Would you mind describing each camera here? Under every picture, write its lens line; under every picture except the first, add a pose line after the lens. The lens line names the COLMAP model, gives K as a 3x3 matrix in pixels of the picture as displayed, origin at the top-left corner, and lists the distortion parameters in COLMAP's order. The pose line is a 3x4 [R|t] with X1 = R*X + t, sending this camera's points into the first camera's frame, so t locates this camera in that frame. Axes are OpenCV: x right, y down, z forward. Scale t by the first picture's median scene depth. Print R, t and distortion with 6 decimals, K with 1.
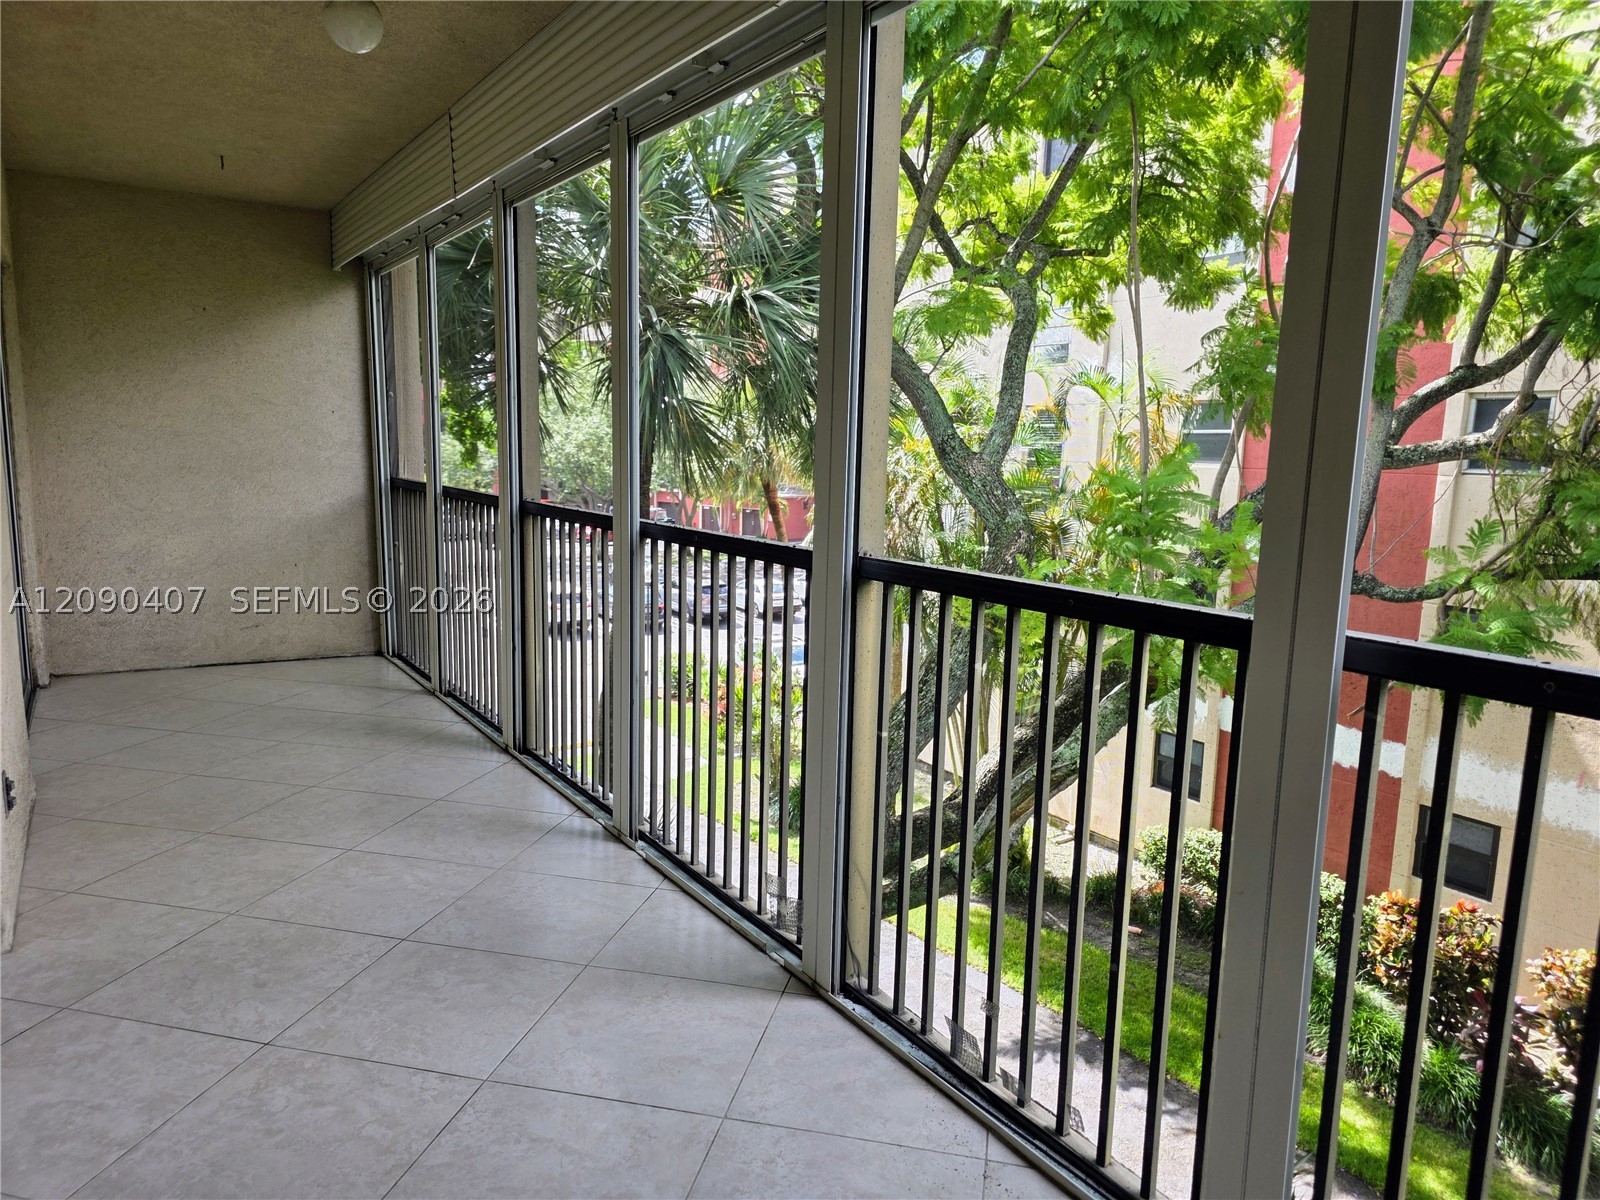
lens RADIAL K [[1096.9, 0, 811.1], [0, 1096.9, 600.7], [0, 0, 1]] dist [0.128191, -0.056500]
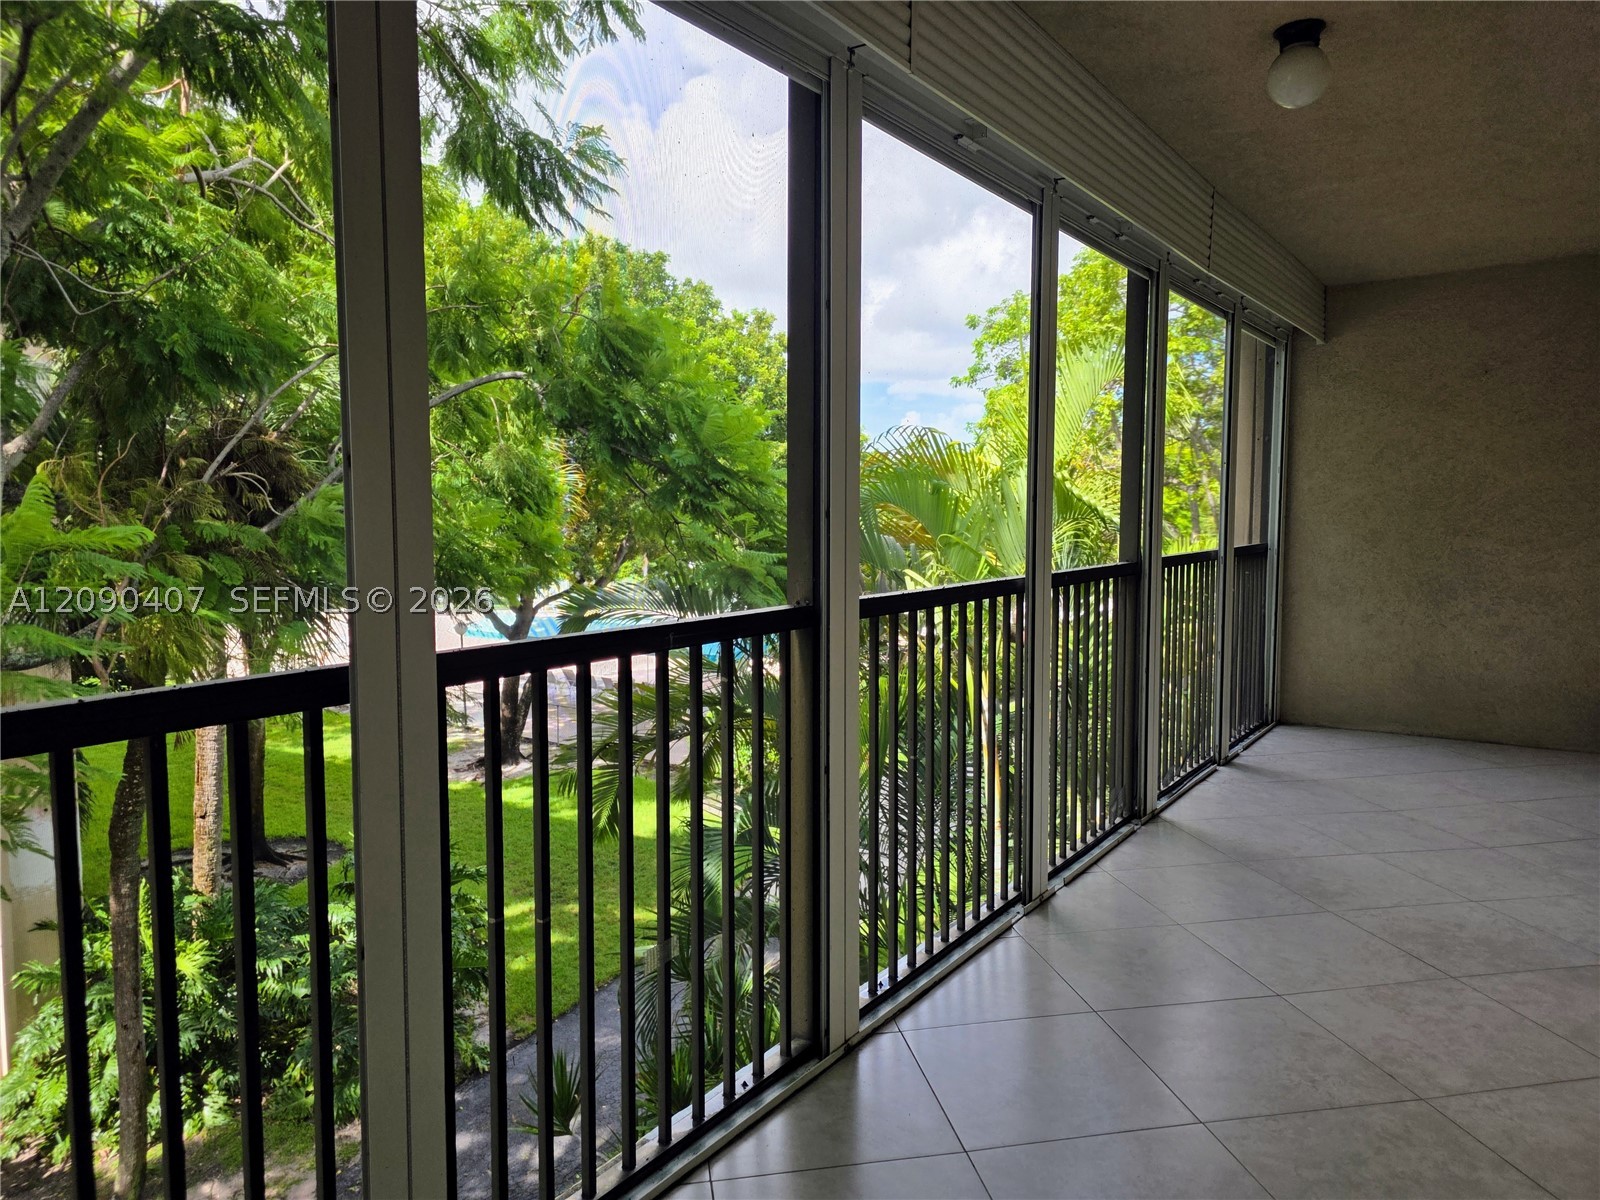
lens RADIAL K [[1096.9, 0, 811.1], [0, 1096.9, 600.7], [0, 0, 1]] dist [0.128191, -0.056500]
pose [[-0.405859, -0.101196, 0.908316, -1.120551], [0.110504, 0.981126, 0.158684, -0.262306], [-0.907230, 0.164776, -0.387017, 1.782888]]
